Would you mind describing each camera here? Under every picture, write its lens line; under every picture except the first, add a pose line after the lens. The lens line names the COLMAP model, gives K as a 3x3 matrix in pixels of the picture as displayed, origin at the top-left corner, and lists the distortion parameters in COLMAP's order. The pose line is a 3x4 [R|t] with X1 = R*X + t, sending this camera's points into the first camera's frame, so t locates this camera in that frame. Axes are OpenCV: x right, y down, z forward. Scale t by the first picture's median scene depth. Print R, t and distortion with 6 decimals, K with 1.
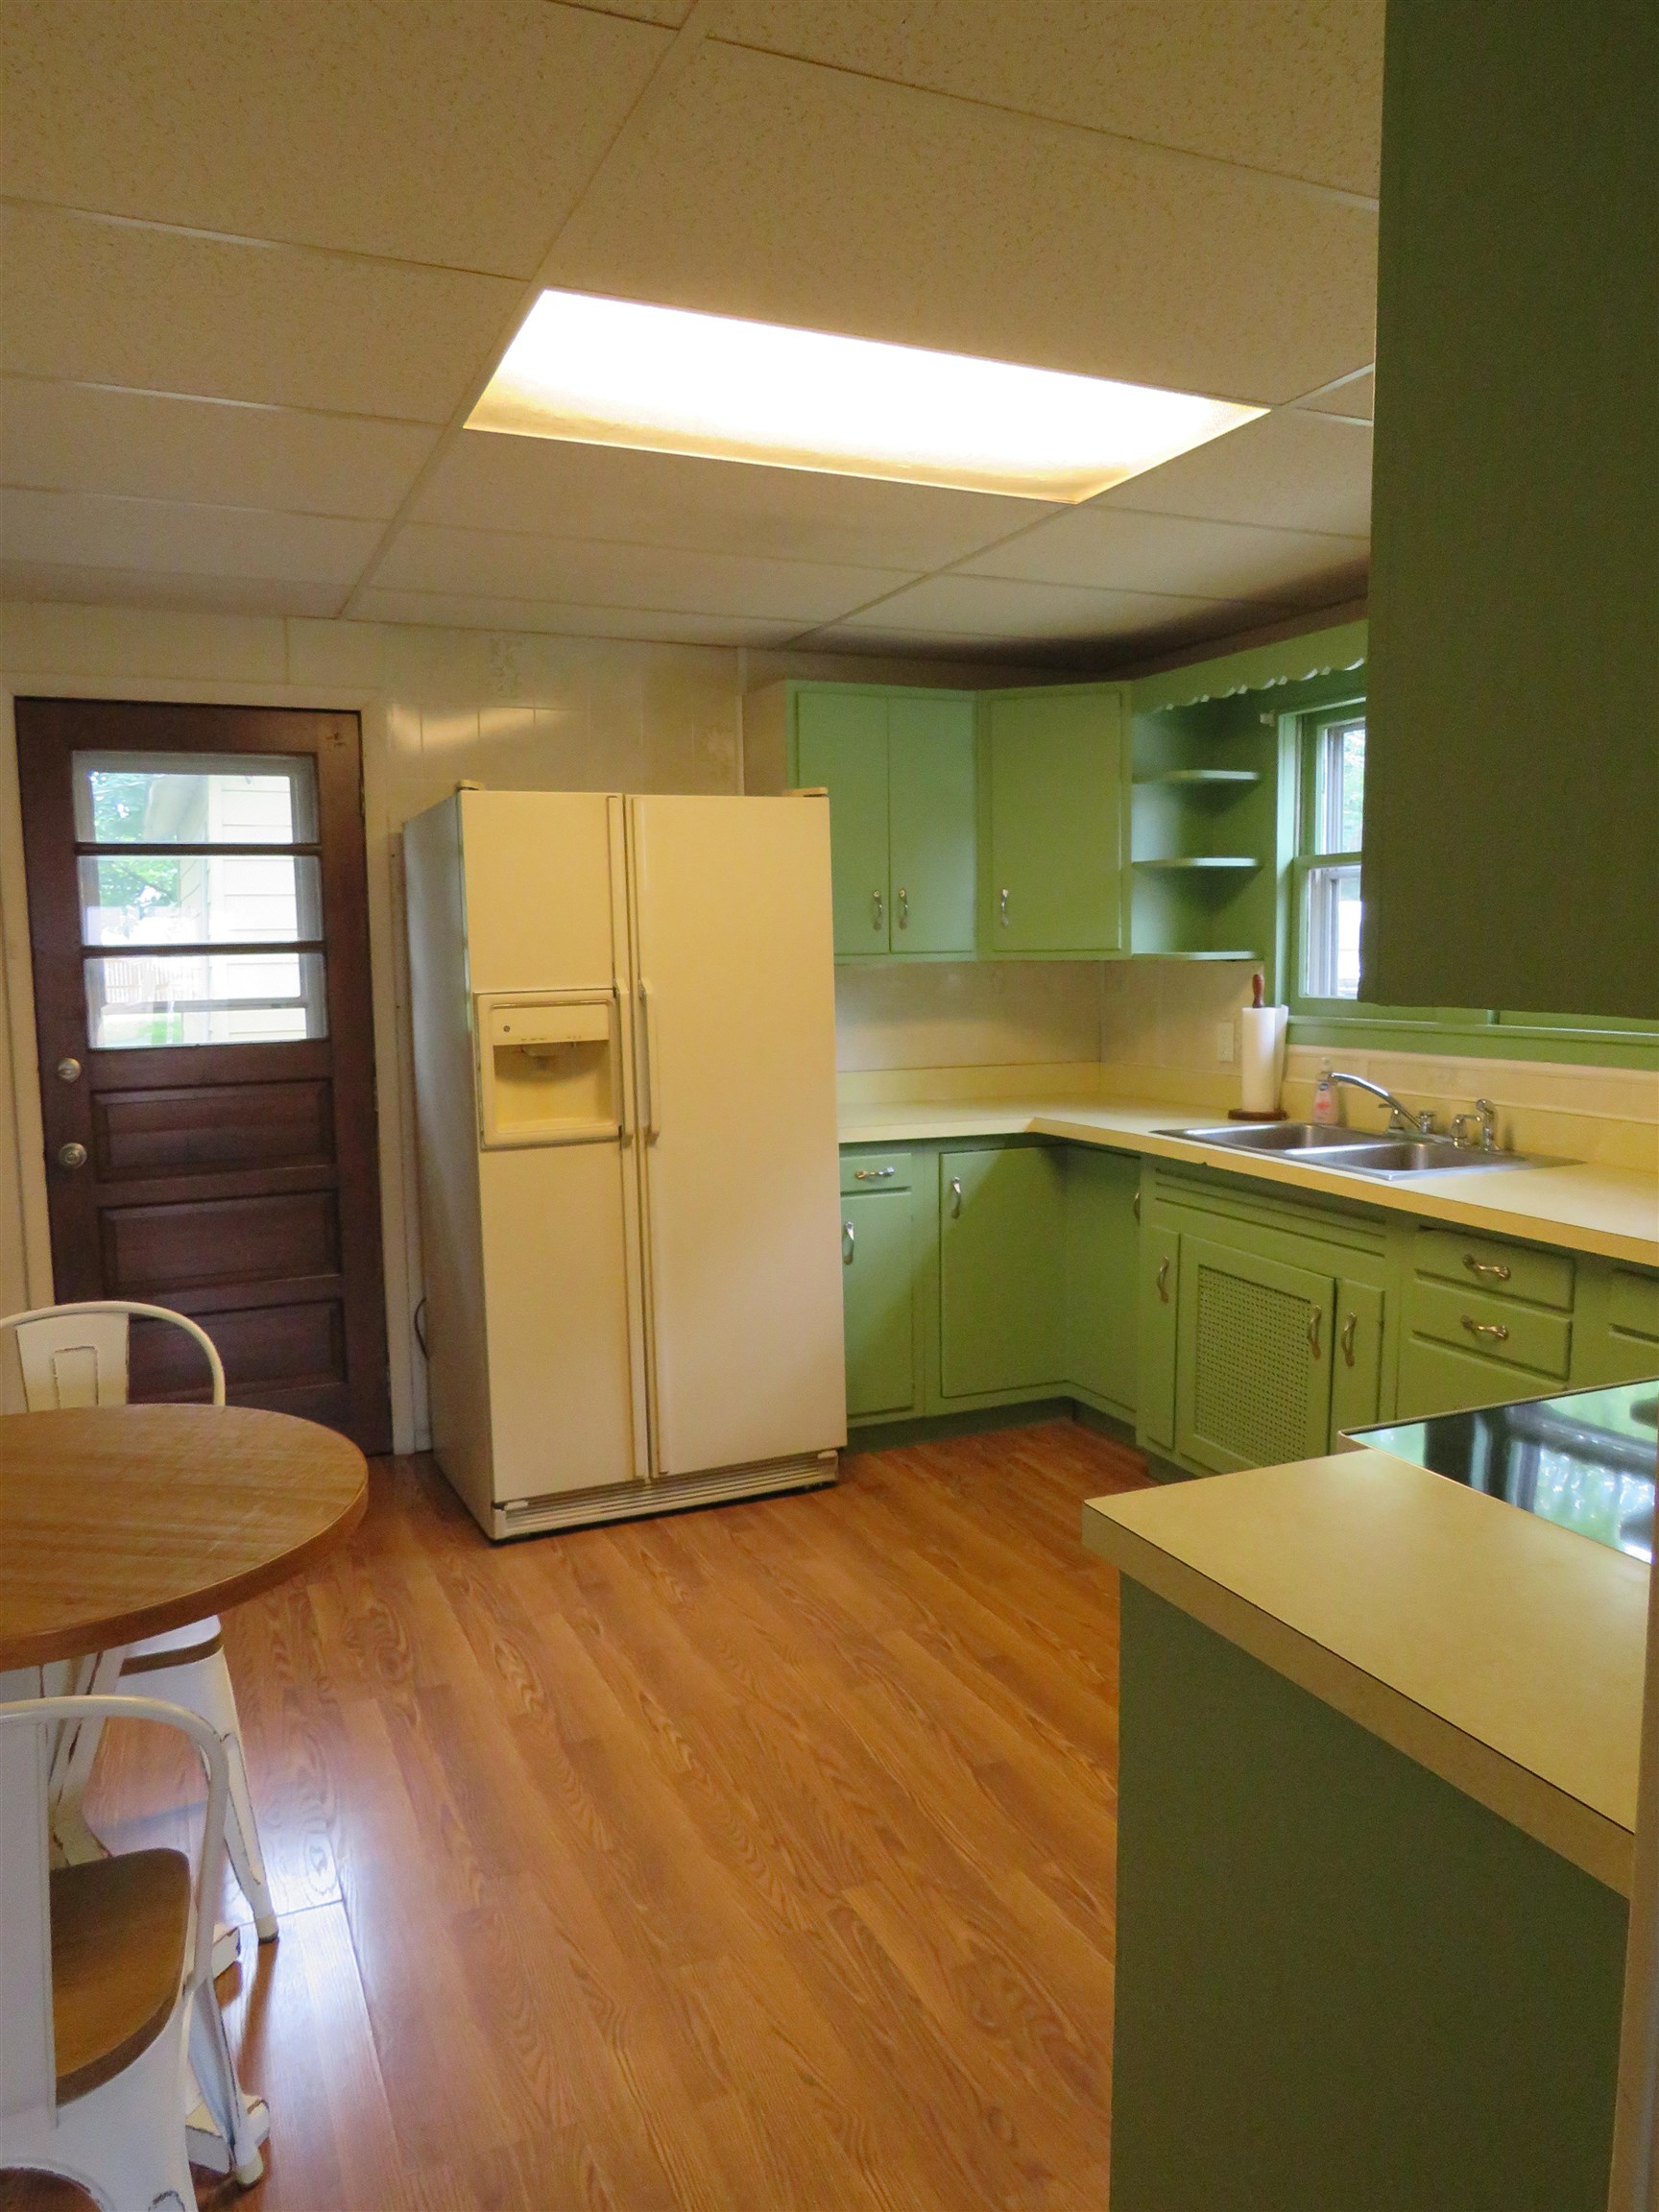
lens RADIAL K [[1576.7, 0, 829.5], [0, 1576.7, 1106.0], [0, 0, 1]] dist [-0.001531, -0.050871]
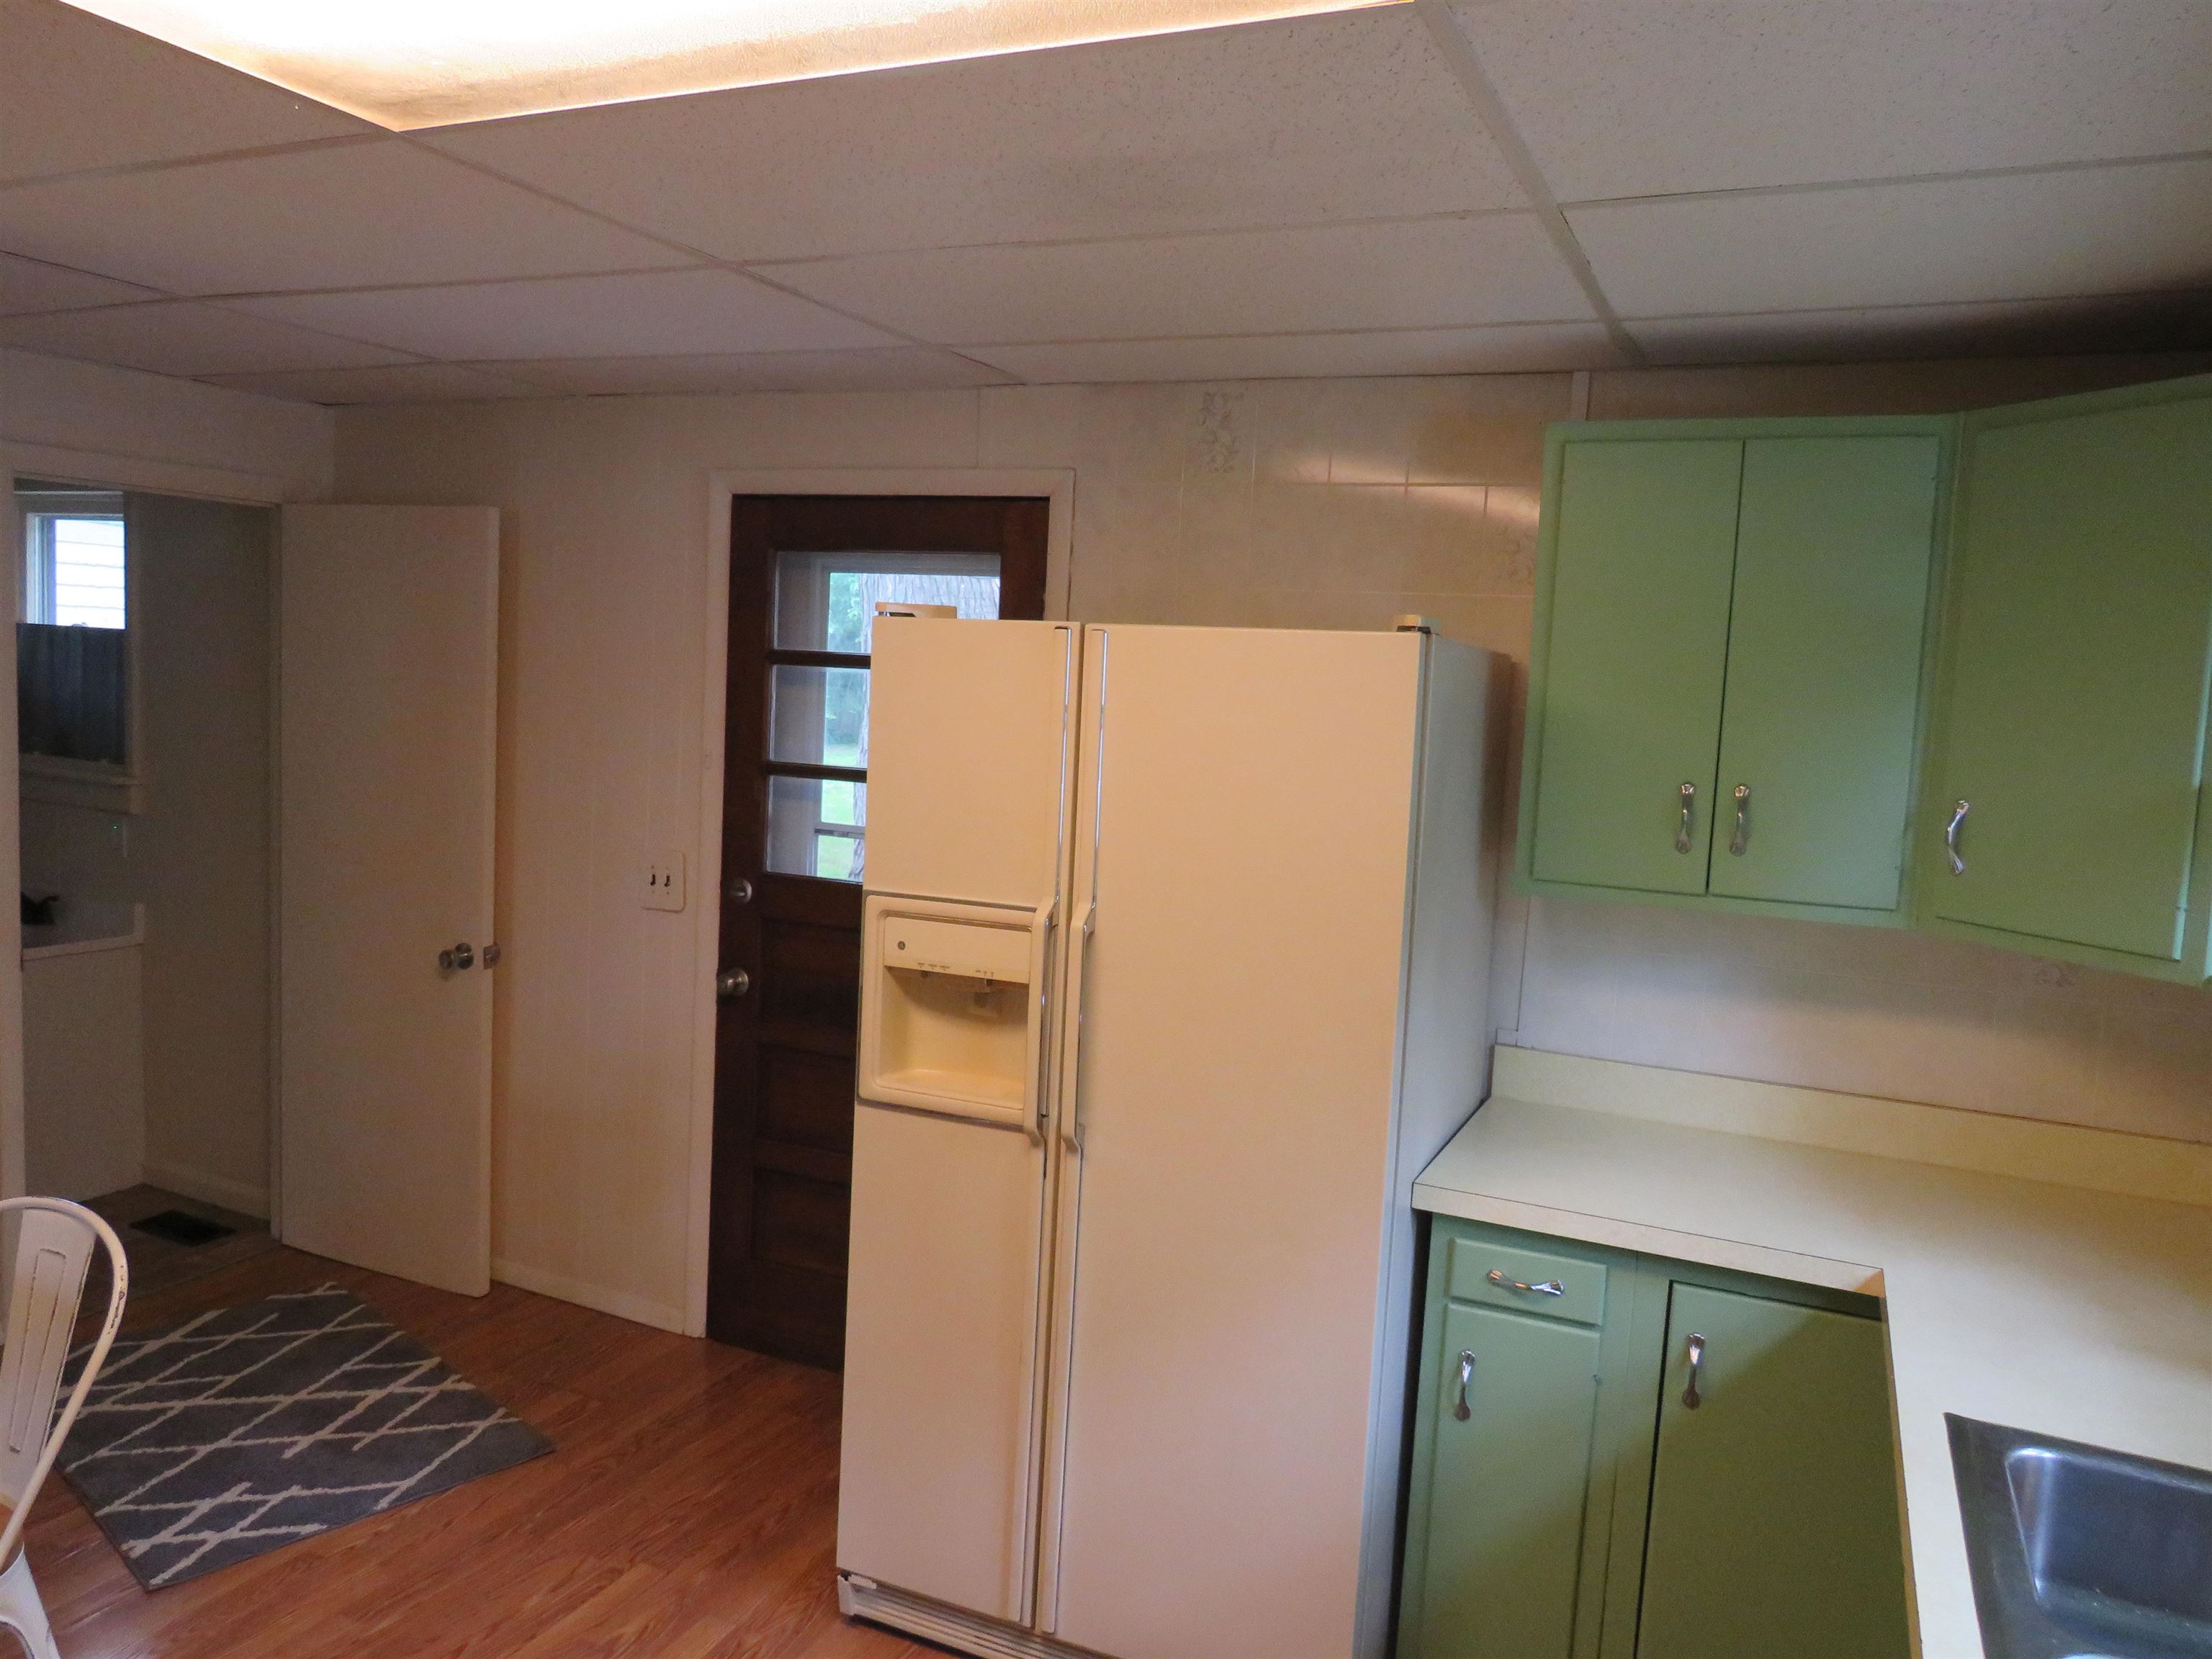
lens RADIAL K [[1576.7, 0, 1106.0], [0, 1576.7, 829.5], [0, 0, 1]] dist [-0.001531, -0.050871]
pose [[0.666716, 0.125019, -0.734752, 0.321124], [-0.131830, 0.990068, 0.048838, -0.125695], [0.733560, 0.064301, 0.676576, 0.486844]]
